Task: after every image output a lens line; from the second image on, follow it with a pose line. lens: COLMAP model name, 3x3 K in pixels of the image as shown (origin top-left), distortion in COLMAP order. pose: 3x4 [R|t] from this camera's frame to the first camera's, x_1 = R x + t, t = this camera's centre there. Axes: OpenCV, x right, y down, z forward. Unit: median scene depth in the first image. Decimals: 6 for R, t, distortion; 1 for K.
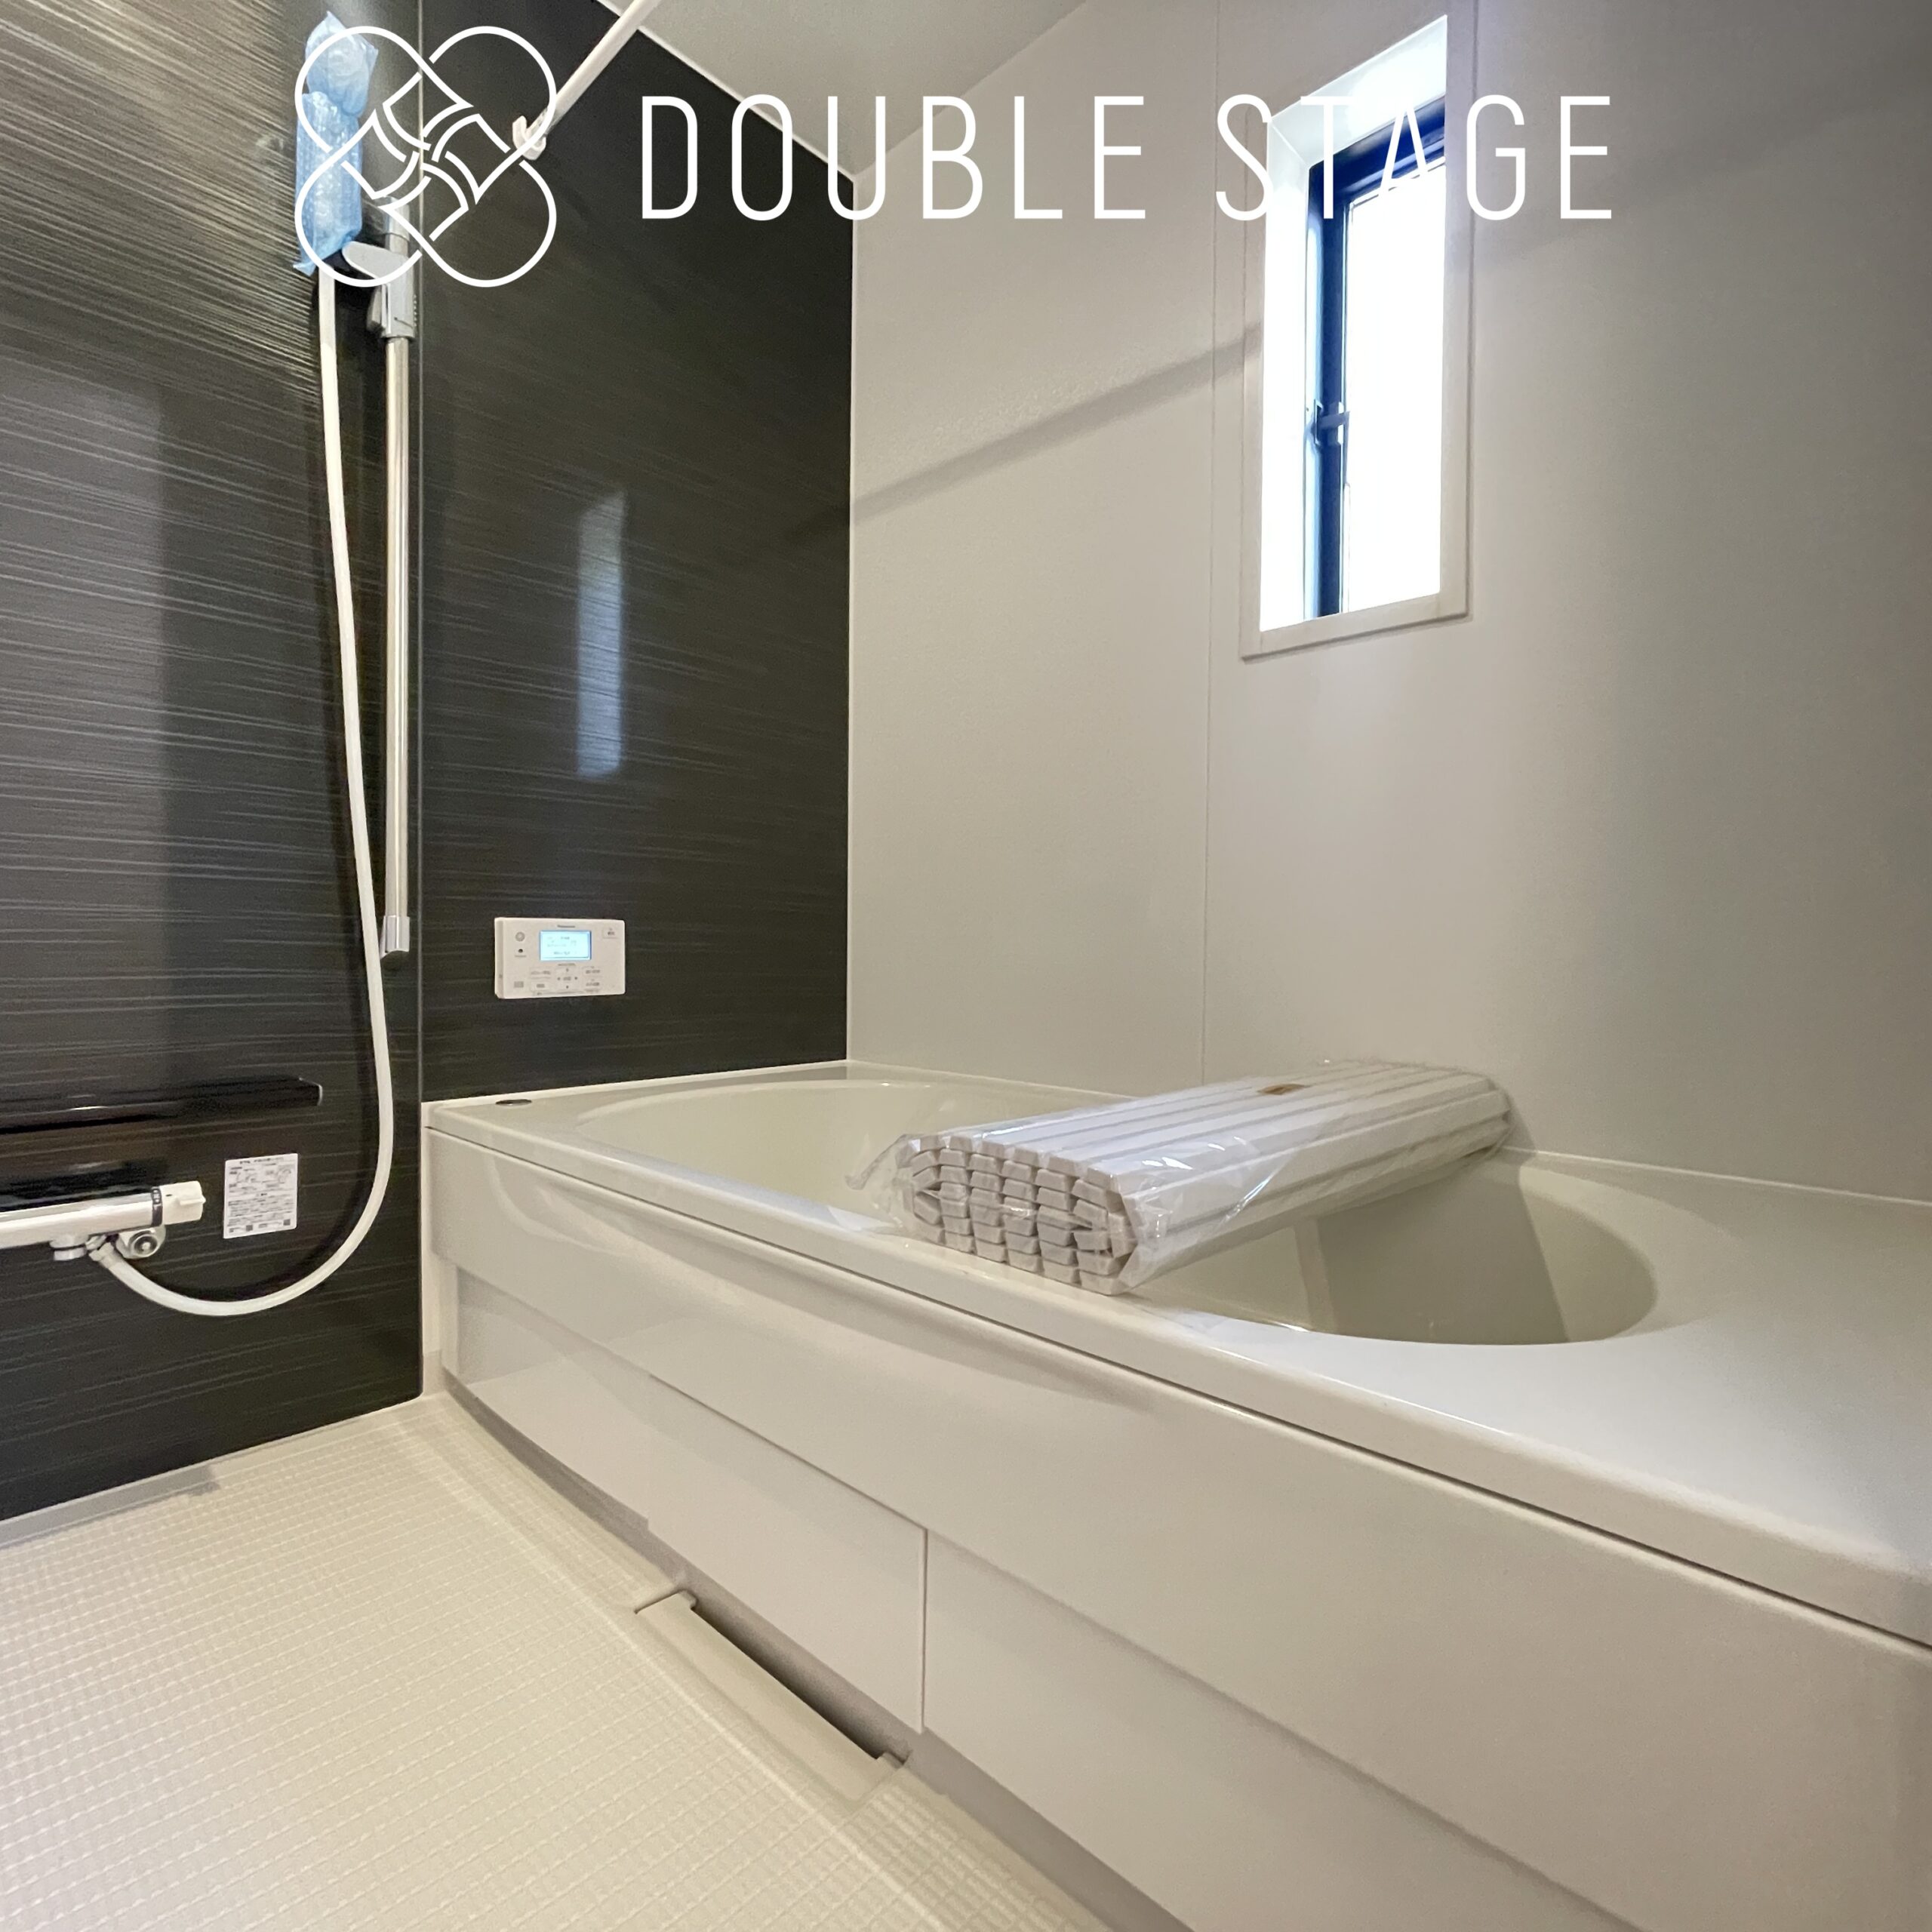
lens RADIAL K [[1040.3, 0, 960.6], [0, 1040.3, 967.9], [0, 0, 1]] dist [-0.005250, 0.003447]
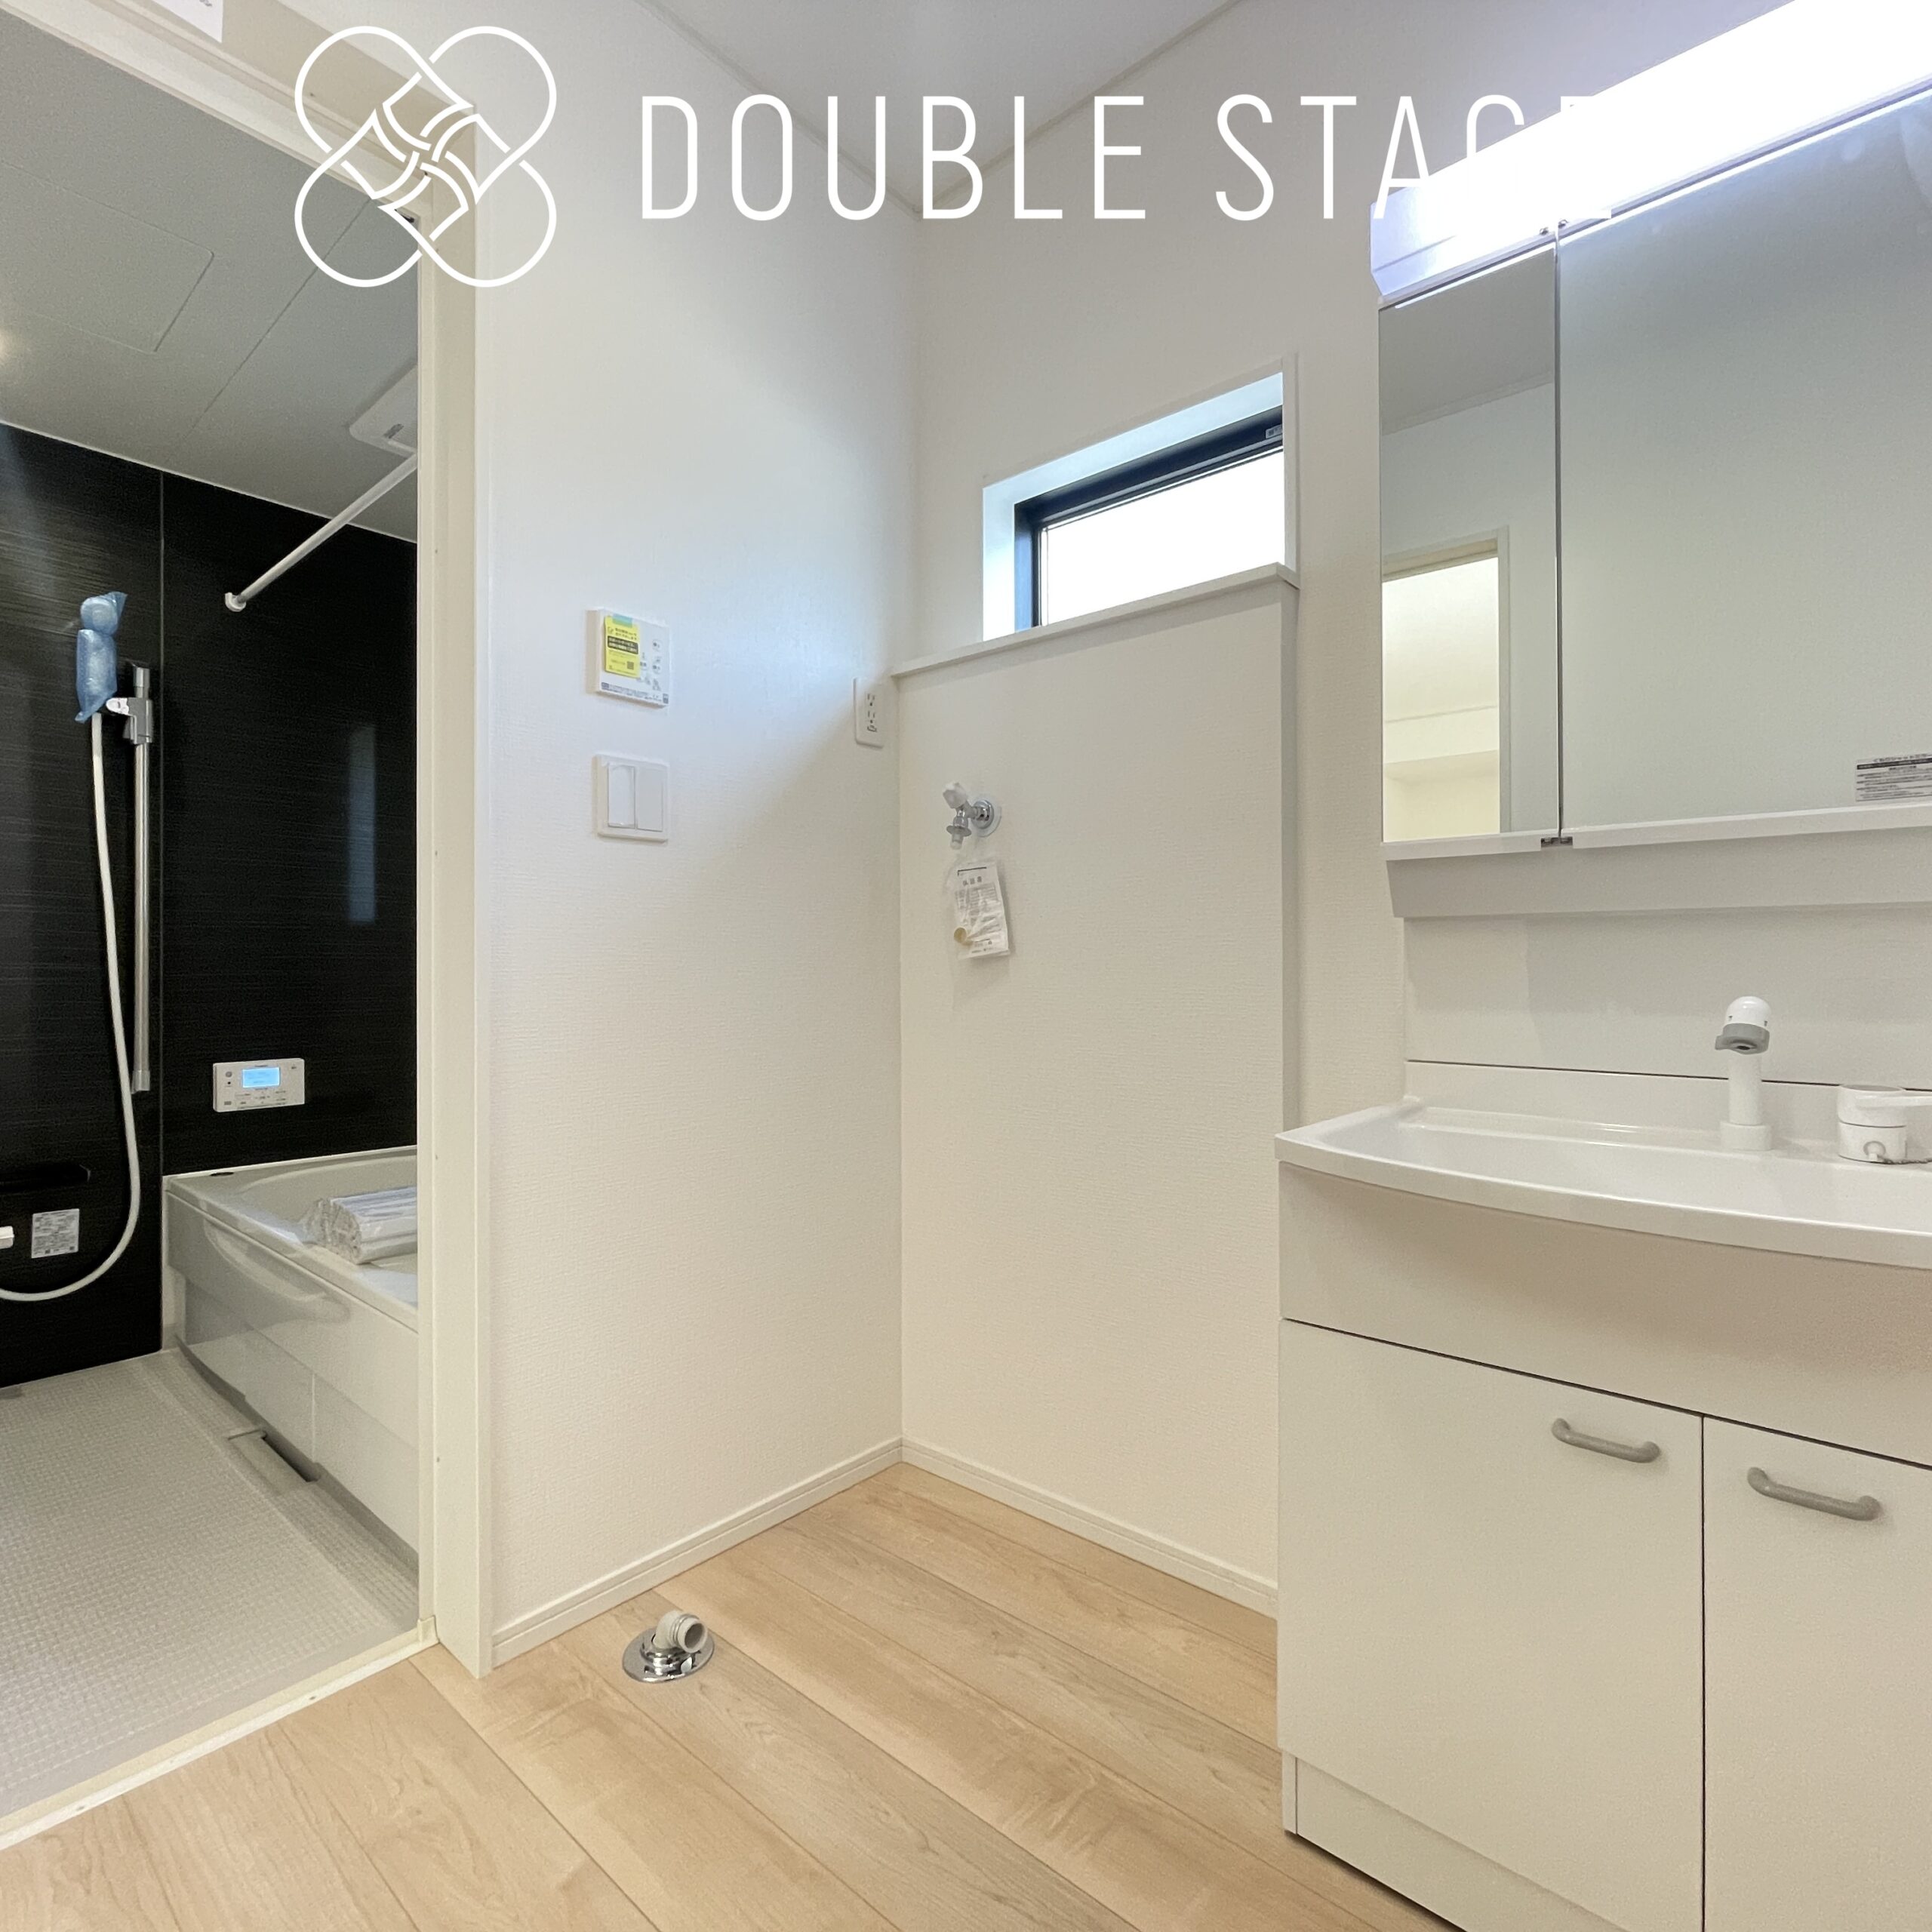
lens RADIAL K [[1040.3, 0, 965.9], [0, 1040.3, 964.9], [0, 0, 1]] dist [-0.005250, 0.003447]
pose [[0.999232, -0.016350, 0.035616, 0.785263], [0.017352, 0.999457, -0.028001, -0.154529], [-0.035139, 0.028597, 0.998973, -0.798827]]
